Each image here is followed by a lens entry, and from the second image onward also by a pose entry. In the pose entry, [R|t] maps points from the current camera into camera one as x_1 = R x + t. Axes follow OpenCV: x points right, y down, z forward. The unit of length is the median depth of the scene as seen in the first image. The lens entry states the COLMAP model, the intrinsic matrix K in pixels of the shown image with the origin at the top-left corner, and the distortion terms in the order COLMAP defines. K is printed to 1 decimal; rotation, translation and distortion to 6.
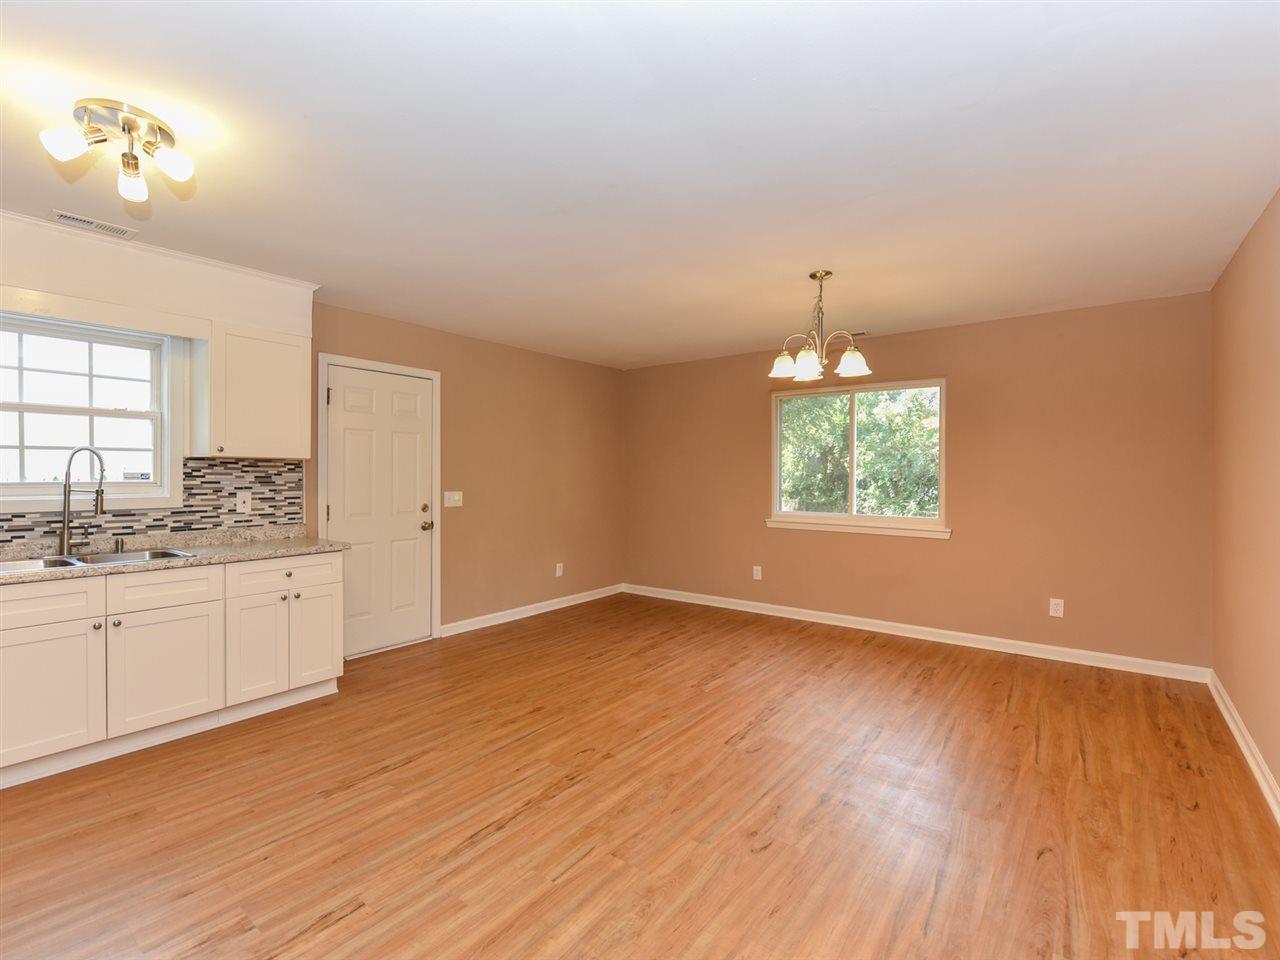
lens RADIAL K [[623.4, 0, 644.4], [0, 623.4, 481.3], [0, 0, 1]] dist [0.000878, -0.003661]
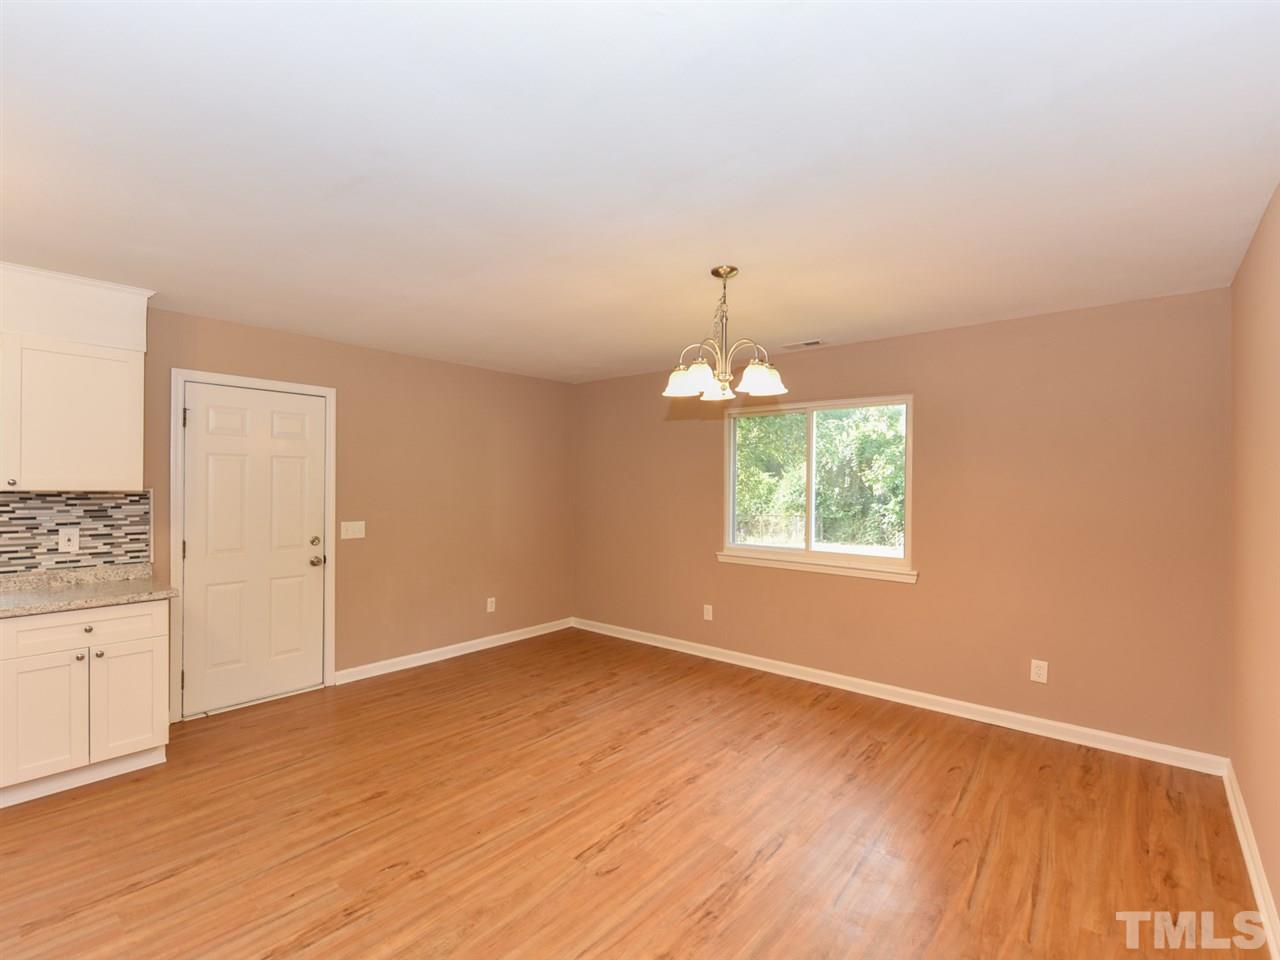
lens RADIAL K [[623.4, 0, 641.7], [0, 623.4, 488.8], [0, 0, 1]] dist [0.000878, -0.003661]
pose [[0.998686, 0.005764, -0.050927, 0.213320], [-0.005934, 0.999977, -0.003184, -0.041963], [0.050907, 0.003482, 0.998697, 0.175489]]
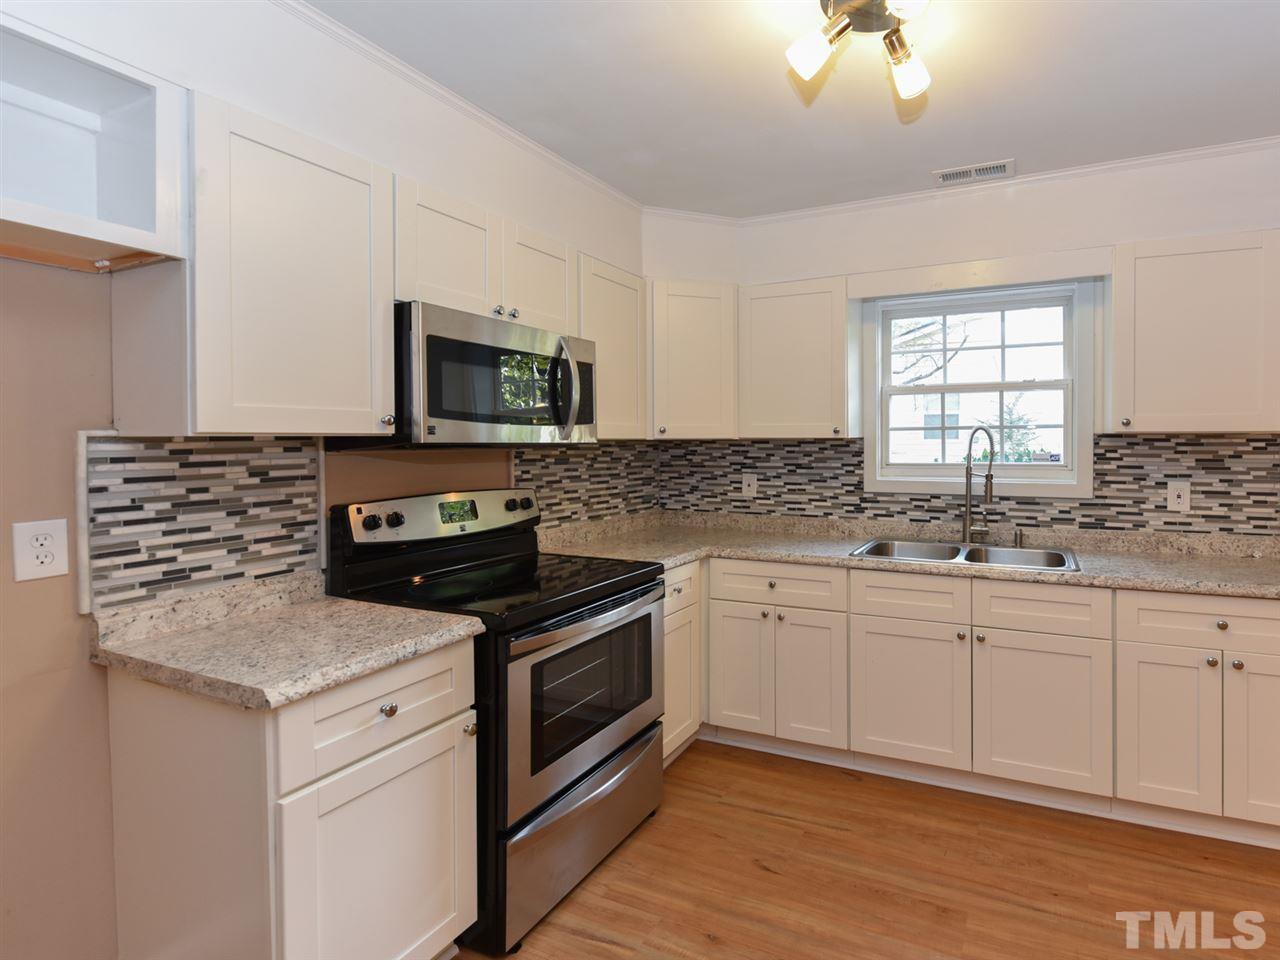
lens RADIAL K [[623.4, 0, 739.7], [0, 623.4, 441.8], [0, 0, 1]] dist [0.000878, -0.003661]
pose [[0.240857, -0.002904, -0.970556, -0.090027], [-0.007451, 0.999961, -0.004841, -0.021009], [0.970532, 0.008398, 0.240826, 0.372886]]
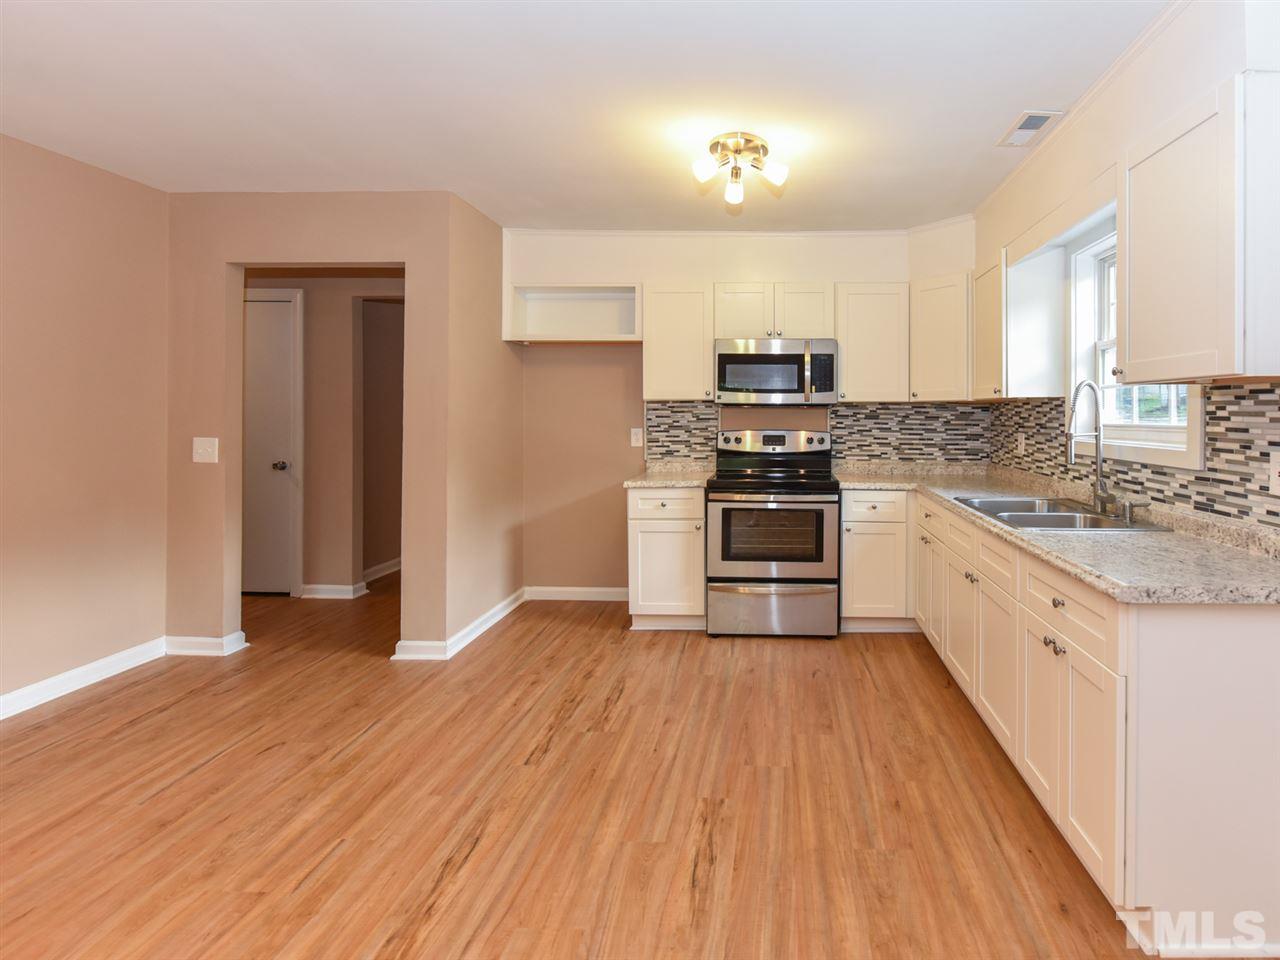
lens RADIAL K [[623.4, 0, 769.8], [0, 623.4, 415.2], [0, 0, 1]] dist [0.000878, -0.003661]
pose [[-0.804729, -0.005672, -0.593616, -0.058093], [-0.013750, 0.999864, 0.009087, -0.010138], [0.593483, 0.015475, -0.804697, 1.193726]]
